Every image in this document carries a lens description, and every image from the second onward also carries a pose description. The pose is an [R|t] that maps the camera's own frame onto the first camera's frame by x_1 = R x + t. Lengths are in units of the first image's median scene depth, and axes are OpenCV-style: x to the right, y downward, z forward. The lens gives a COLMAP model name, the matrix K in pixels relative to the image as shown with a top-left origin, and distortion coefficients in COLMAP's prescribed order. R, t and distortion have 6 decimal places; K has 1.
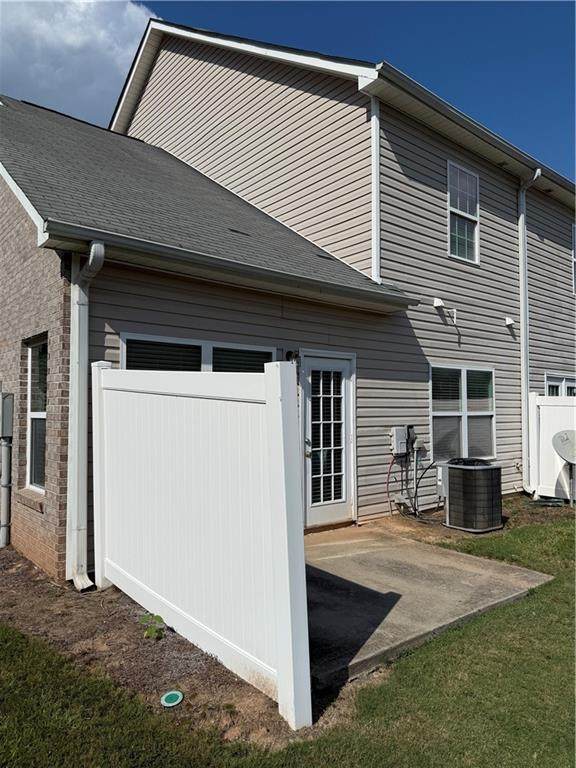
lens RADIAL K [[548.5, 0, 288.0], [0, 548.5, 384.0], [0, 0, 1]] dist [0.000599, -0.001757]
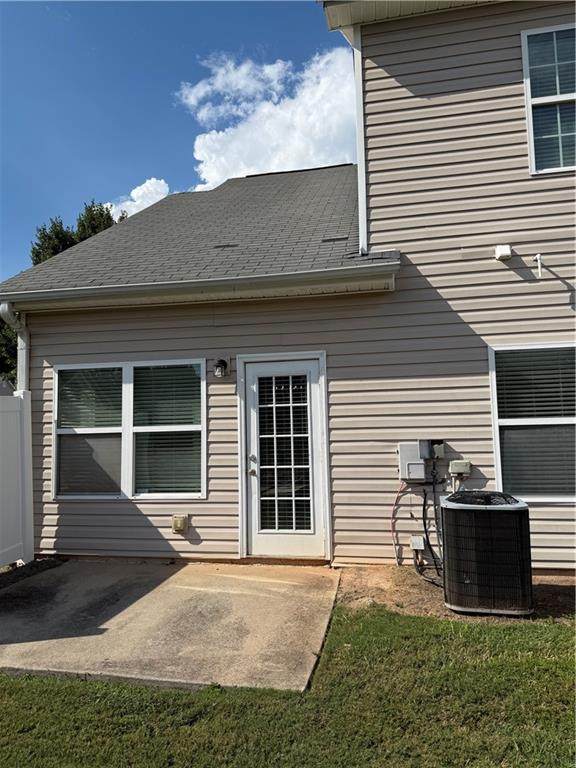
lens RADIAL K [[548.5, 0, 288.0], [0, 548.5, 384.0], [0, 0, 1]] dist [0.000599, -0.001757]
pose [[0.619769, -0.088944, -0.779728, 0.764554], [0.056010, 0.996036, -0.069099, 0.049553], [0.782783, -0.000847, 0.622294, 0.487192]]
